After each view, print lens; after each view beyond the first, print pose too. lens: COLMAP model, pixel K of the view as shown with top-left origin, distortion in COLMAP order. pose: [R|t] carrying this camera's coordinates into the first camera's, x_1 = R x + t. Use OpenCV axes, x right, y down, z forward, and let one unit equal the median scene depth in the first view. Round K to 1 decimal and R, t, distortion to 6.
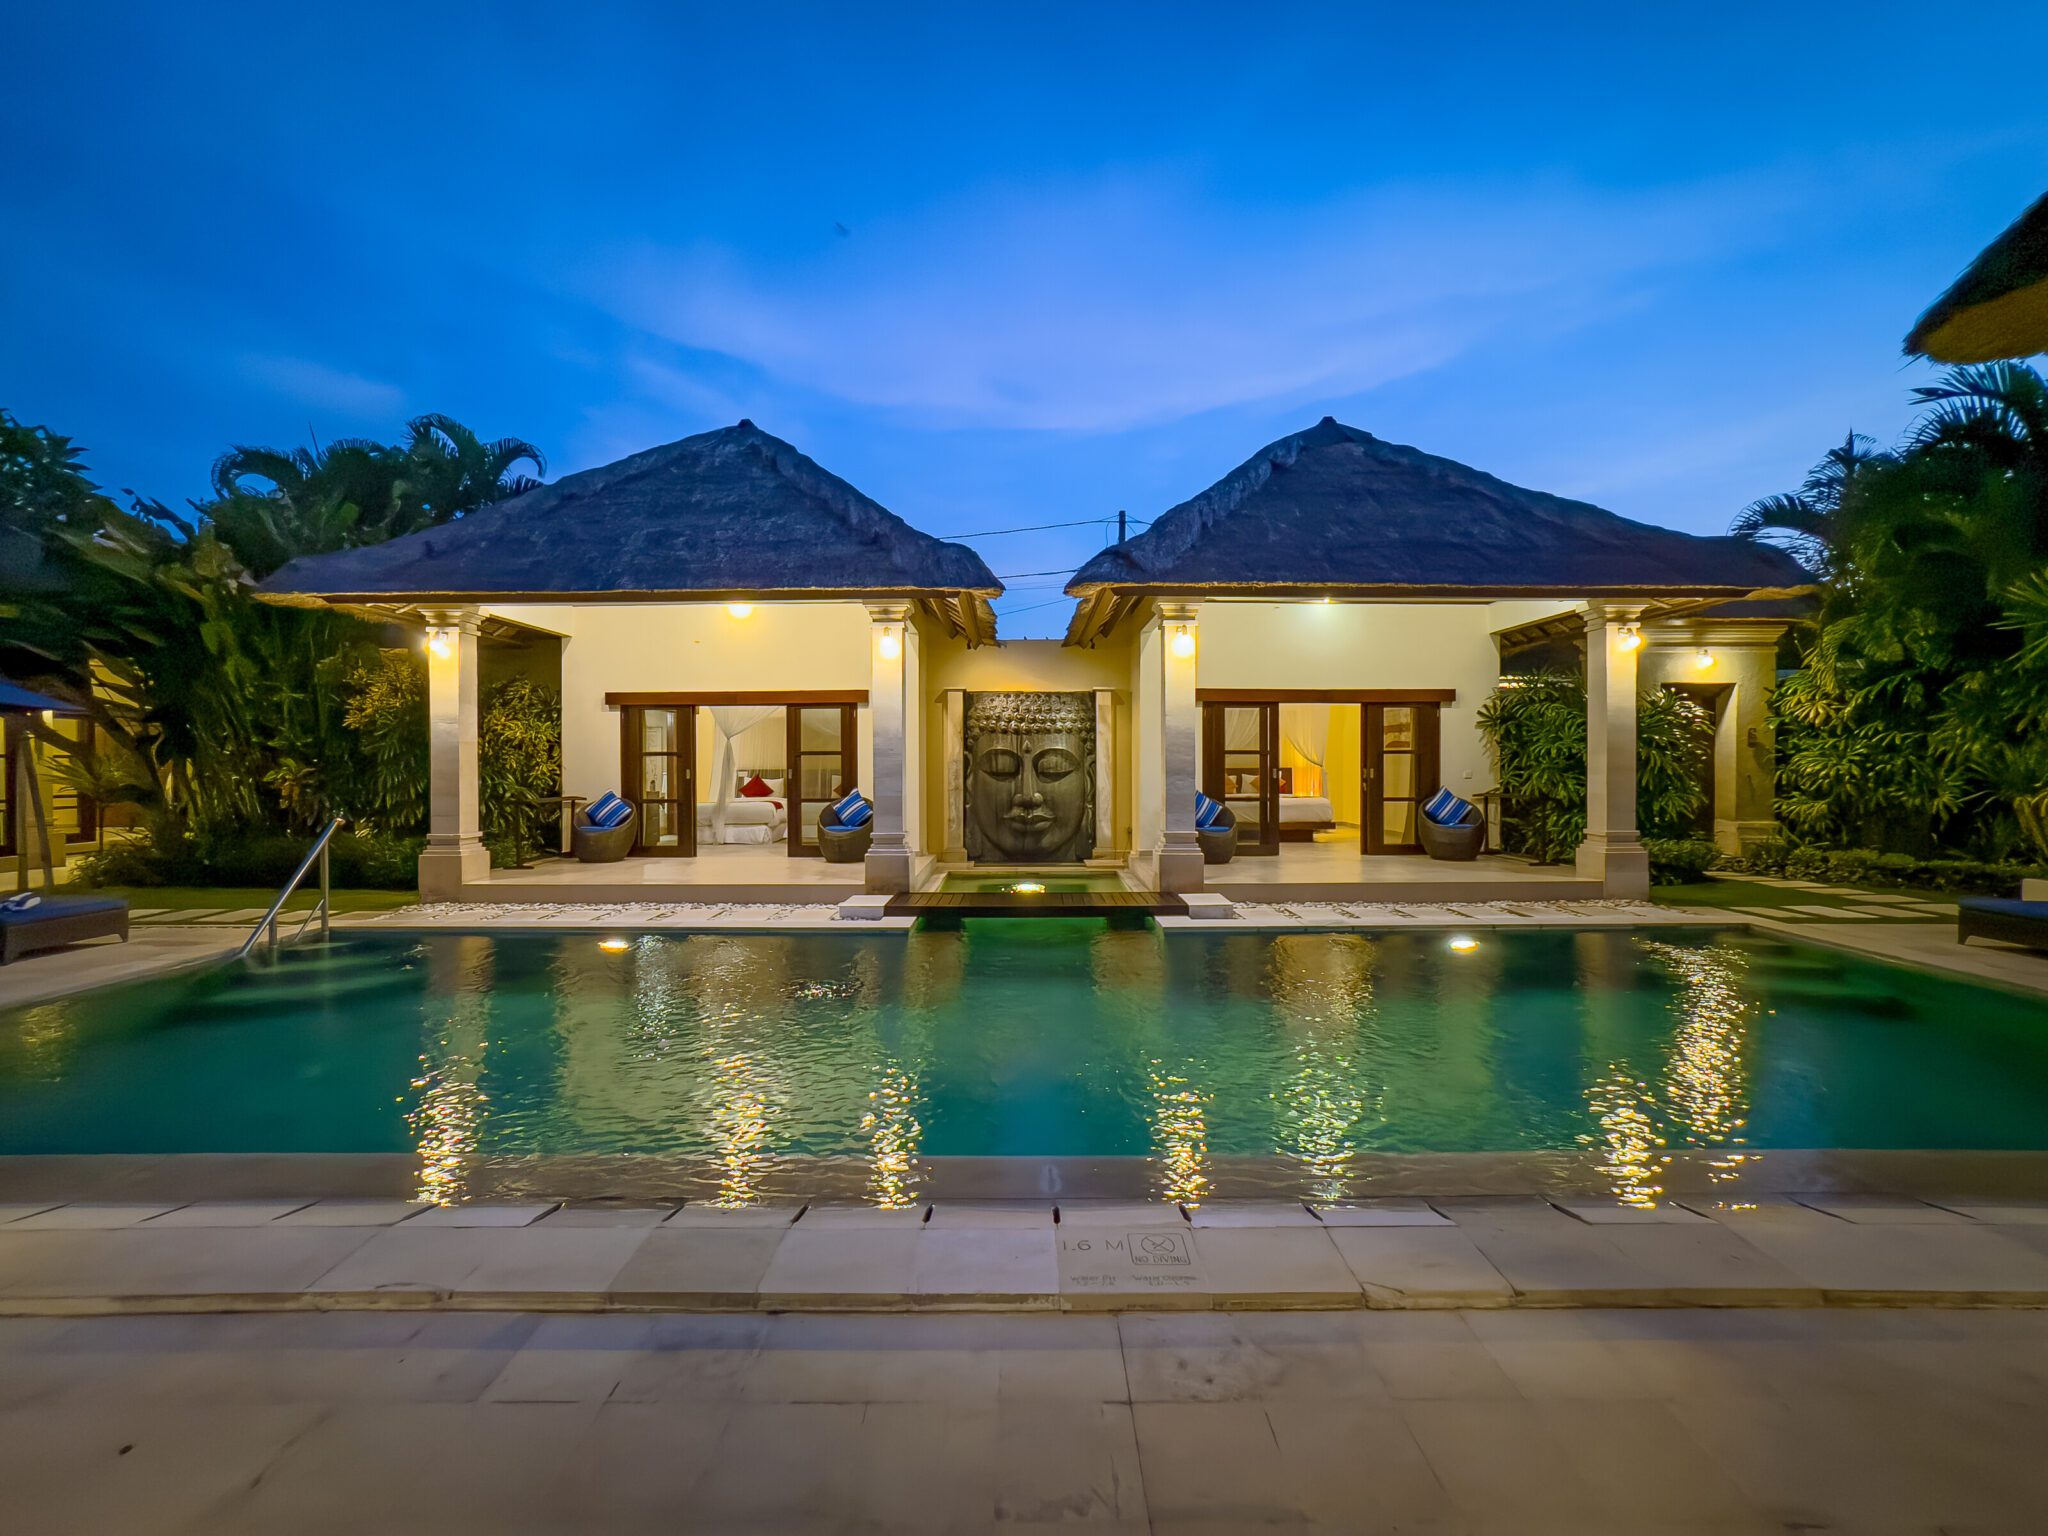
lens RADIAL K [[1476.5, 0, 1018.1], [0, 1476.5, 693.6], [0, 0, 1]] dist [0.001768, 0.004169]
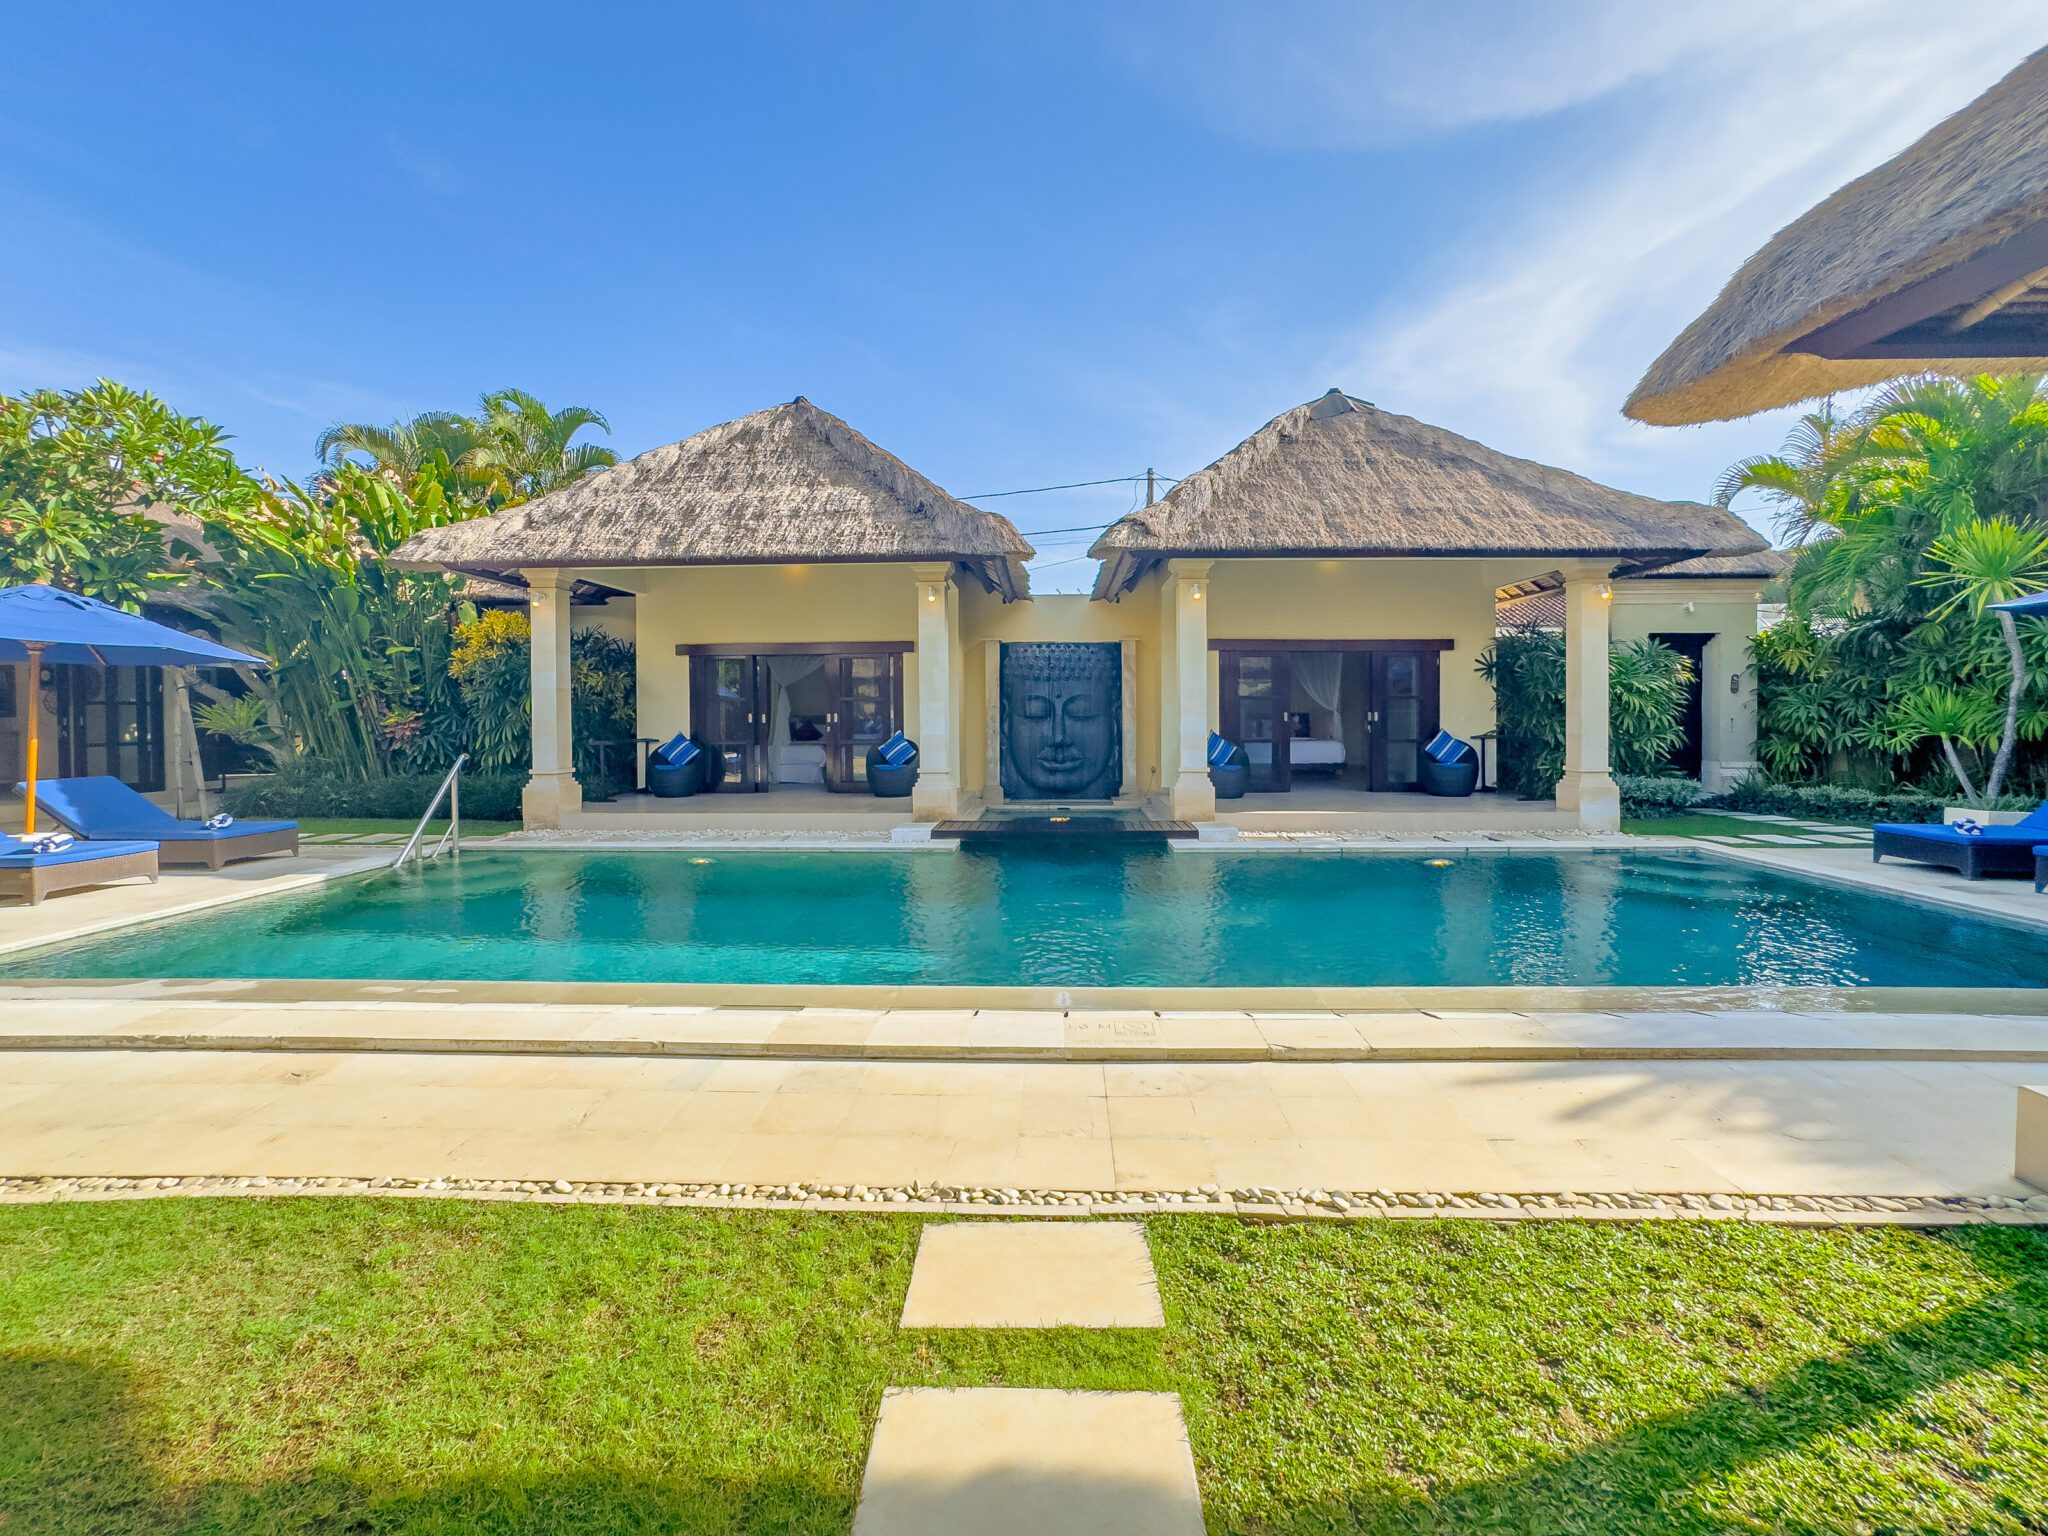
lens RADIAL K [[1476.5, 0, 1018.1], [0, 1476.5, 693.6], [0, 0, 1]] dist [0.001768, 0.004169]
pose [[0.999697, -0.002371, -0.024492, 0.004131], [0.003203, 0.999417, 0.034001, -0.001134], [0.024397, -0.034070, 0.999122, -0.107921]]
